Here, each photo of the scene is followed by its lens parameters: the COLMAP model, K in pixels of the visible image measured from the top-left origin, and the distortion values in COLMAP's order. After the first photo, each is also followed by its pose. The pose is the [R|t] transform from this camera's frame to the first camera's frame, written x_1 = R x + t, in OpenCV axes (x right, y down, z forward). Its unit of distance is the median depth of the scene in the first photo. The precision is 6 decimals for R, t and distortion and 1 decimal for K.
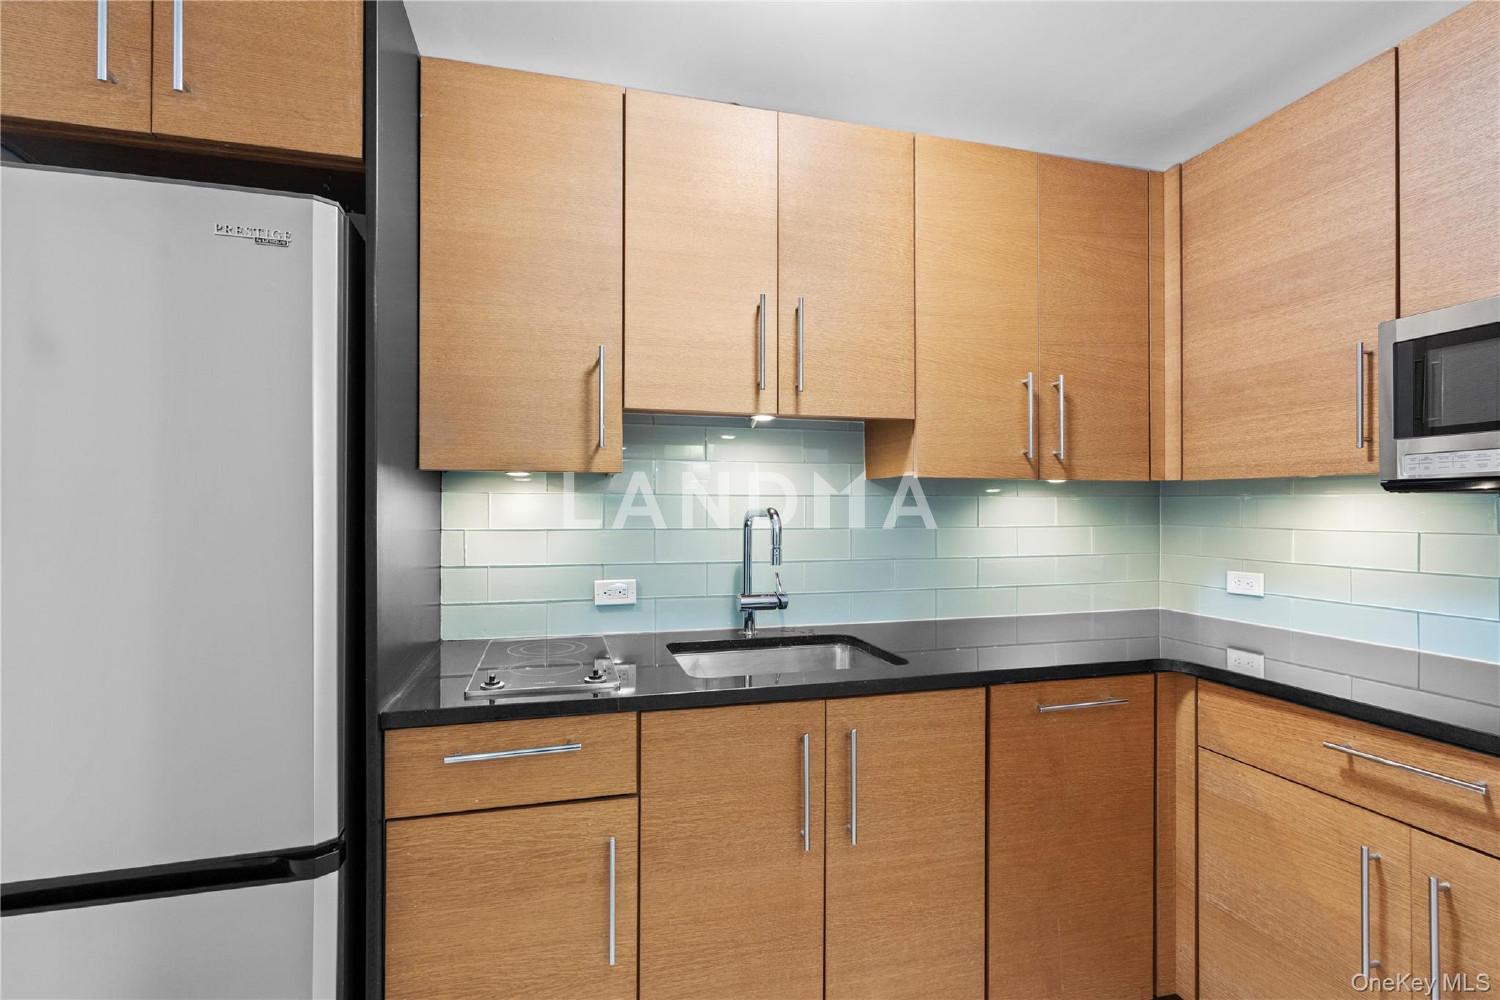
lens RADIAL K [[691.8, 0, 750.4], [0, 691.8, 507.8], [0, 0, 1]] dist [-0.001770, 0.000866]
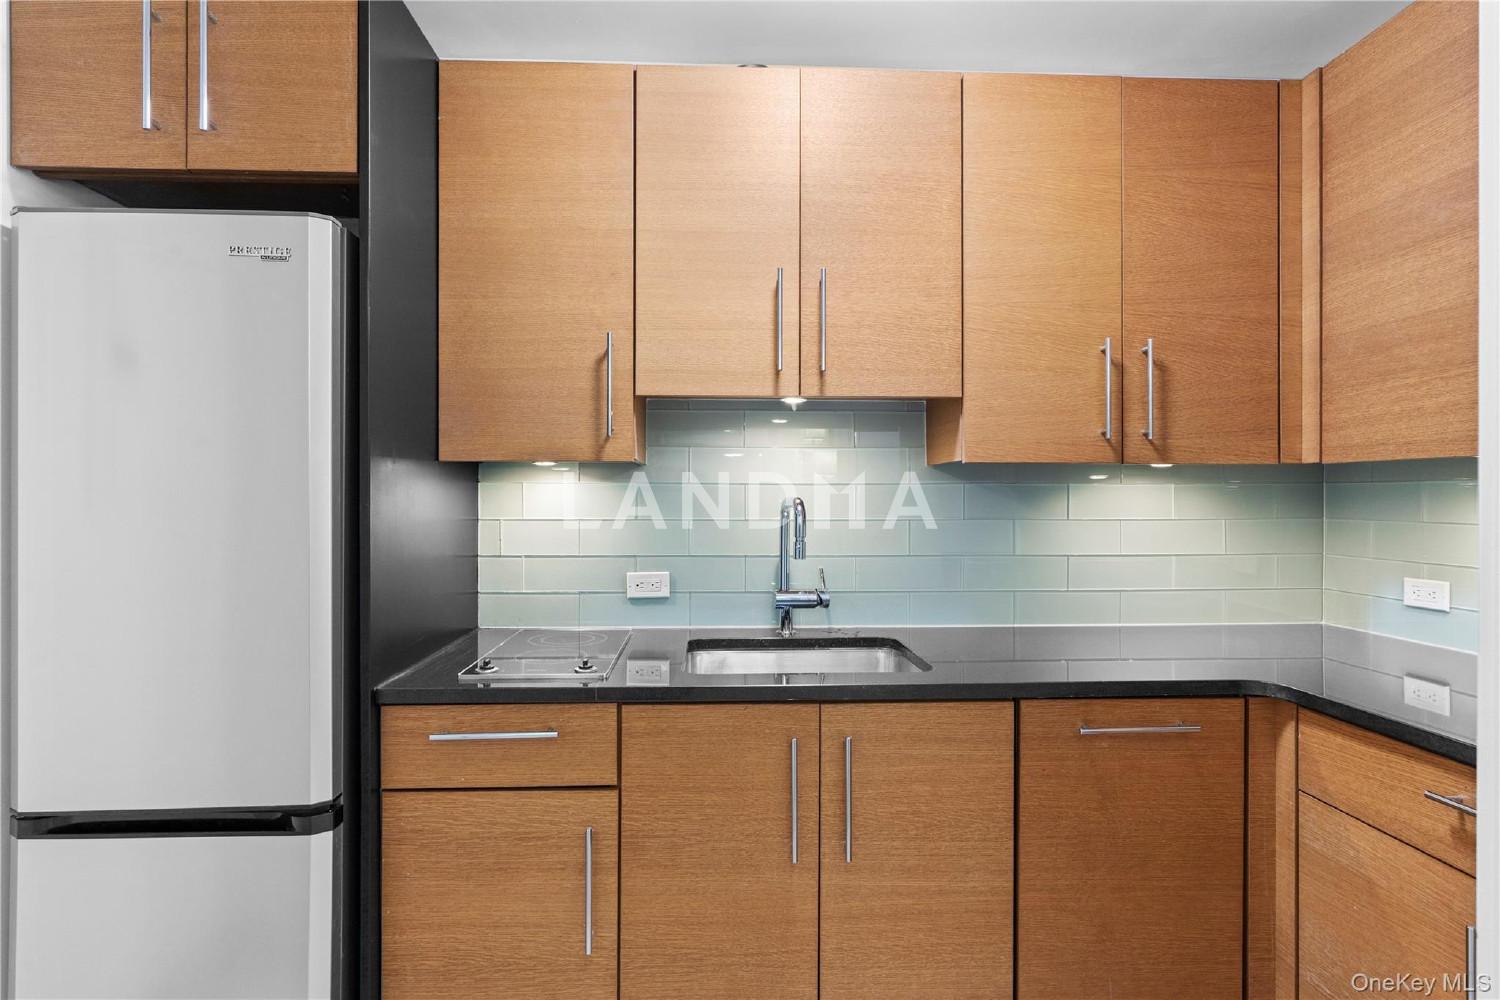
lens RADIAL K [[781.2, 0, 750.0], [0, 781.2, 500.0], [0, 0, 1]] dist [0.002666, -0.000217]
pose [[0.975588, 0.000105, -0.219608, 0.216601], [0.000630, 0.999994, 0.003281, 0.000141], [0.219607, -0.003339, 0.975583, -0.038740]]
